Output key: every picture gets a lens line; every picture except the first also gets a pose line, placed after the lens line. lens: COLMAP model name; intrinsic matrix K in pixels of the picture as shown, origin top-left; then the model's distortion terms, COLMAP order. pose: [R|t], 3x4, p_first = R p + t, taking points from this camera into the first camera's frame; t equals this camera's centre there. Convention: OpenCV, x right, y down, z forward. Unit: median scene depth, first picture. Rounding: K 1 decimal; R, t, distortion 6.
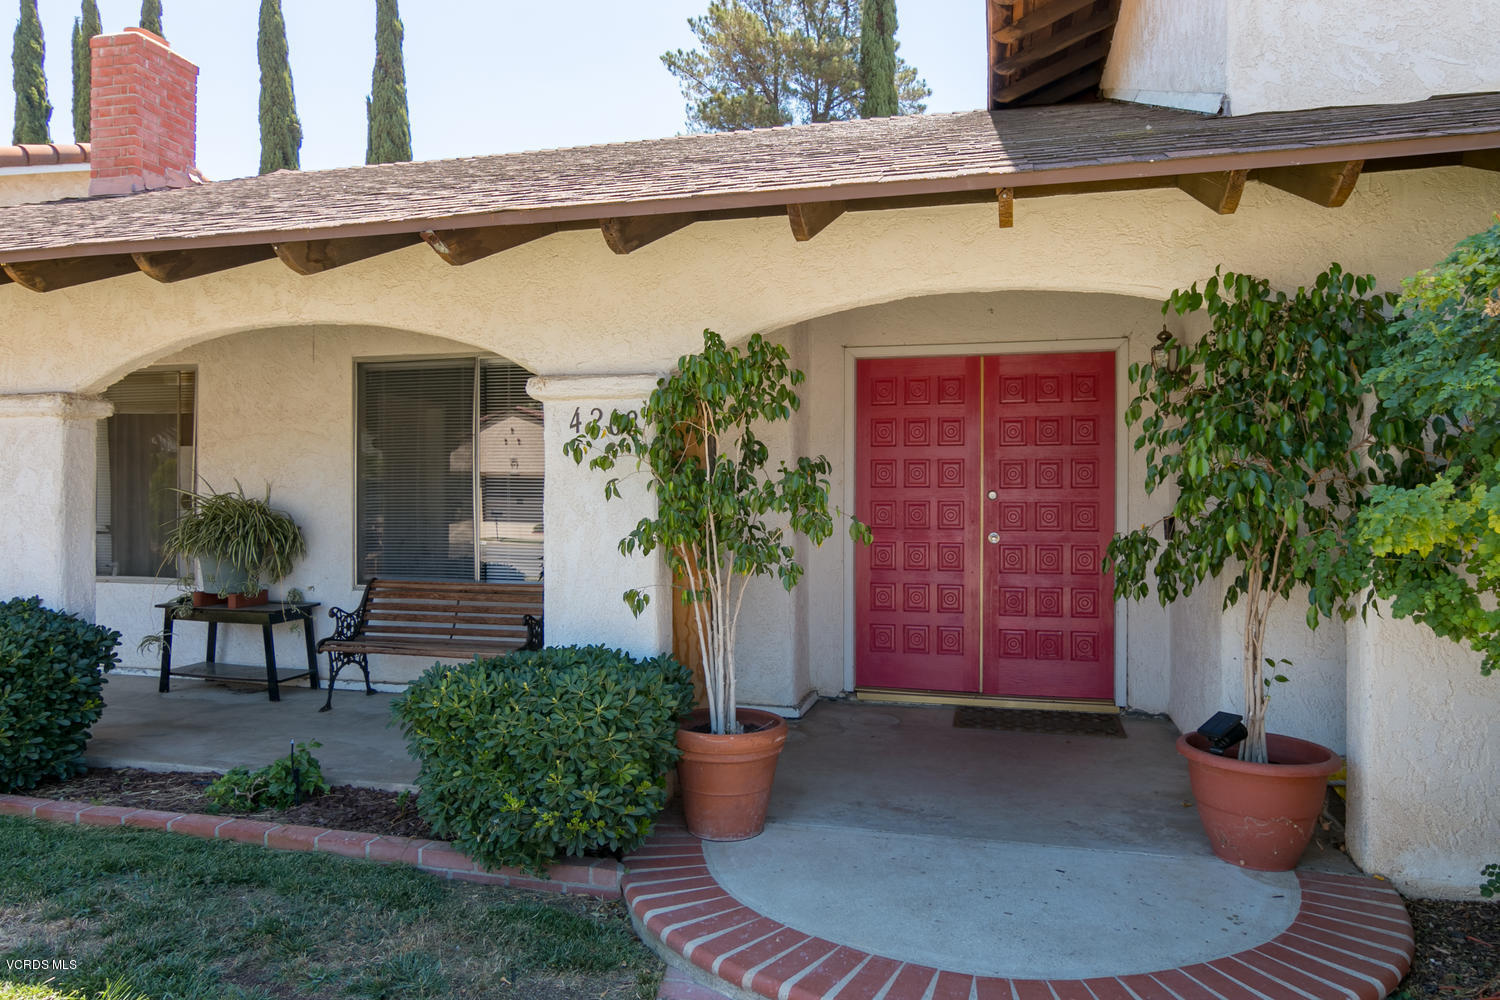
lens RADIAL K [[990.2, 0, 741.3], [0, 990.2, 502.9], [0, 0, 1]] dist [-0.000649, -0.000865]
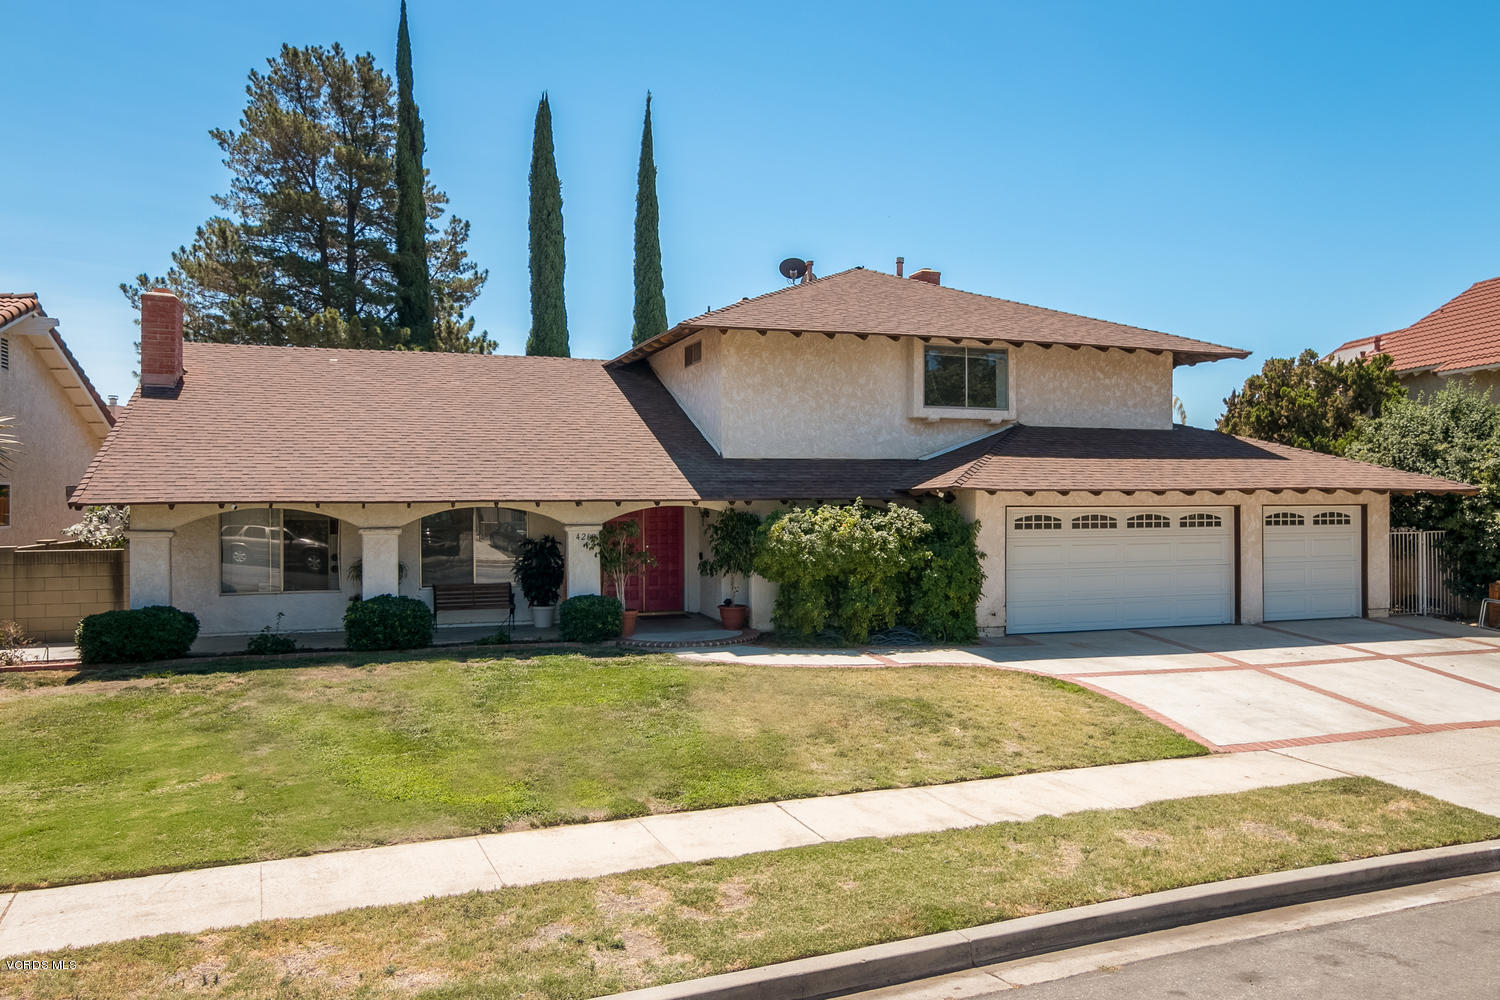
lens RADIAL K [[1084.1, 0, 751.6], [0, 1084.1, 496.3], [0, 0, 1]] dist [-0.008182, -0.000765]
pose [[0.833269, -0.007439, 0.552818, -1.920470], [0.006992, 0.999971, 0.002918, -0.247284], [-0.552824, 0.001433, 0.833297, -2.855049]]
